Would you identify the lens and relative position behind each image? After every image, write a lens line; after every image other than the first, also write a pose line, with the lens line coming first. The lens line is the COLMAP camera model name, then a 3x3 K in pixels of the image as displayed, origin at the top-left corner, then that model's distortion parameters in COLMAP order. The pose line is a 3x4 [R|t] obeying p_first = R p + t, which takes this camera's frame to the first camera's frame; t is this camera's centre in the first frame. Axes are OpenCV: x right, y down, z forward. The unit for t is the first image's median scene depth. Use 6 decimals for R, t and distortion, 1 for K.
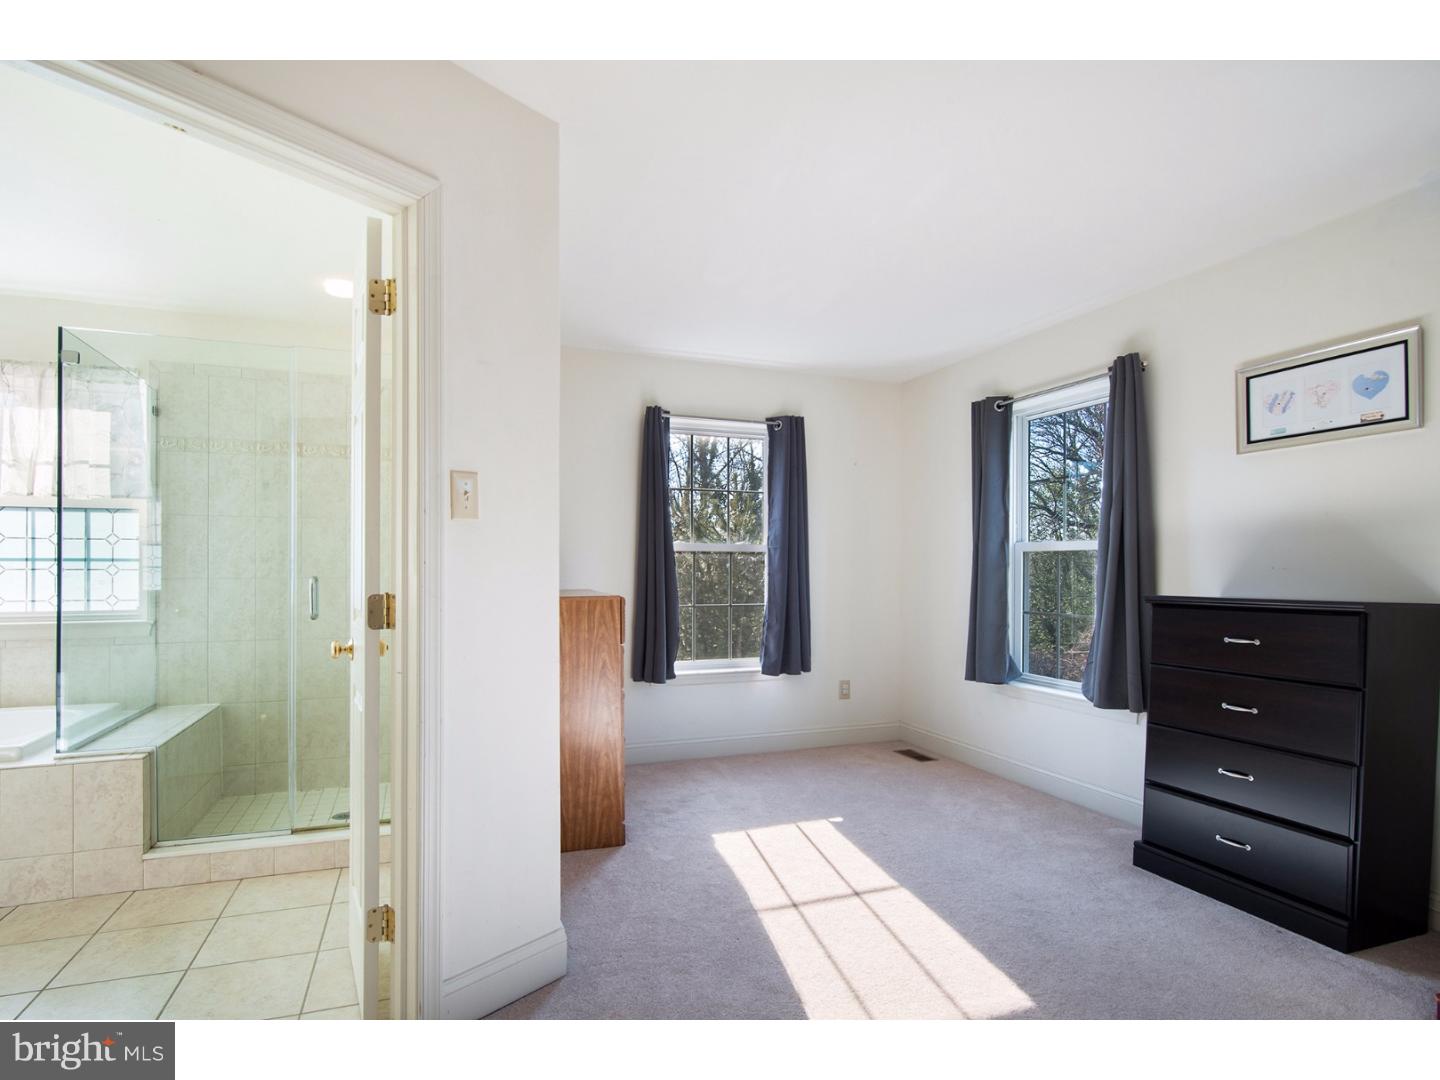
lens RADIAL K [[714.6, 0, 649.7], [0, 714.6, 568.3], [0, 0, 1]] dist [-0.003616, 0.000840]
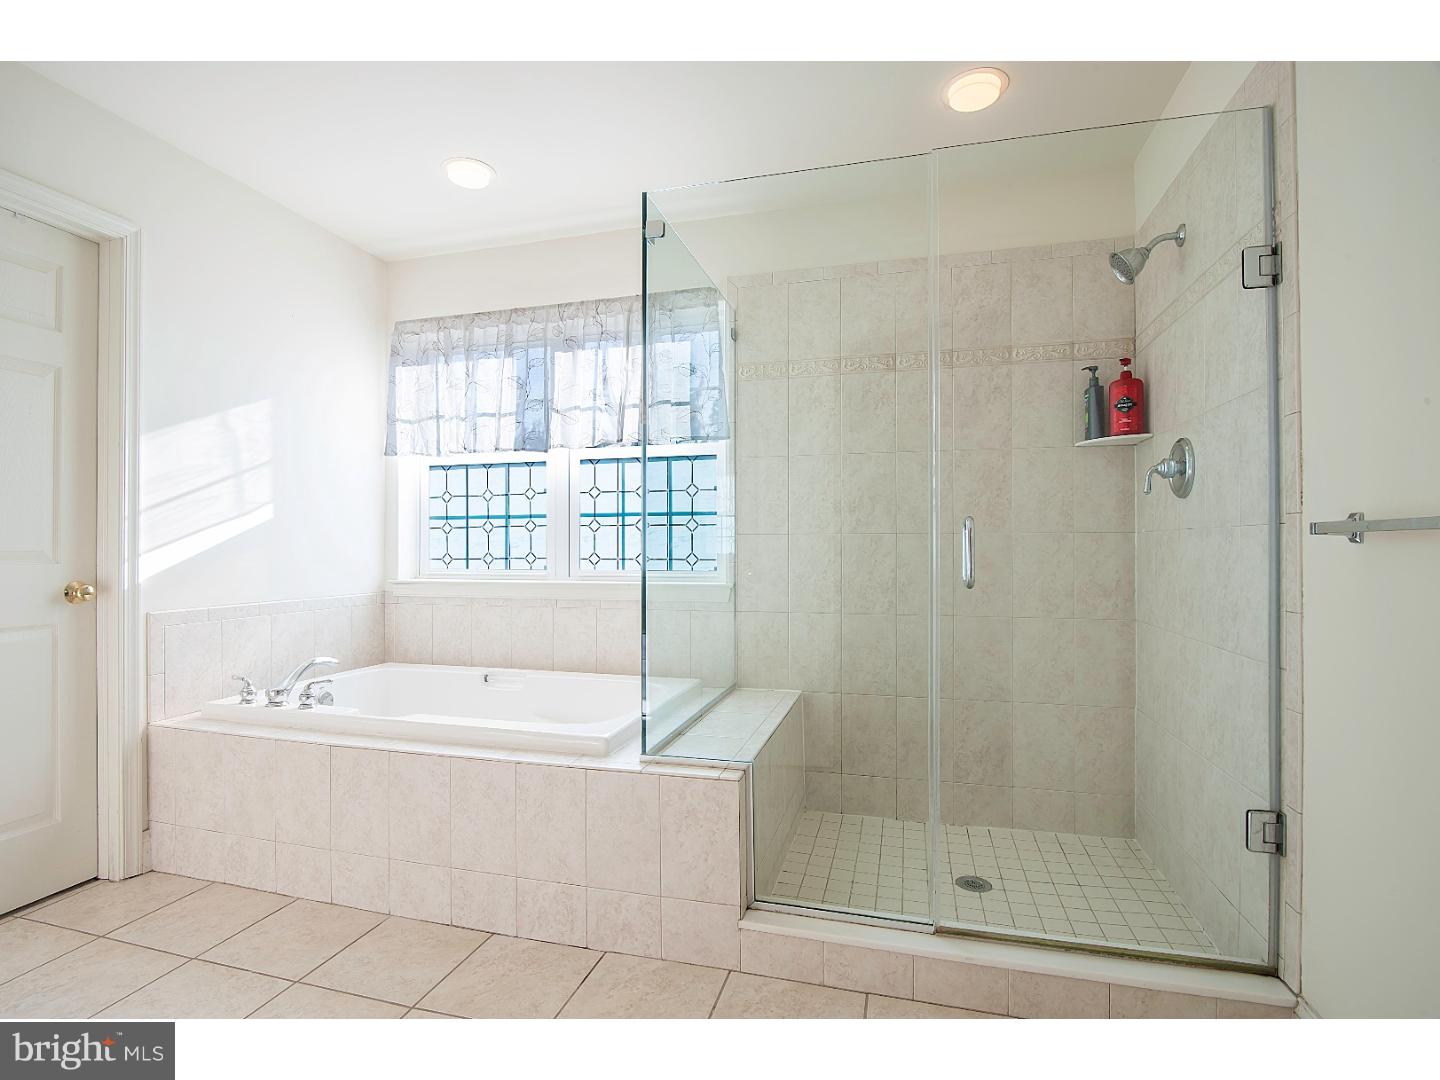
lens RADIAL K [[714.6, 0, 722.0], [0, 714.6, 535.5], [0, 0, 1]] dist [-0.003616, 0.000840]
pose [[0.834282, -0.004936, -0.551316, -0.240217], [0.003678, 0.999988, -0.003387, 0.018516], [0.551326, 0.000798, 0.834290, 0.289702]]
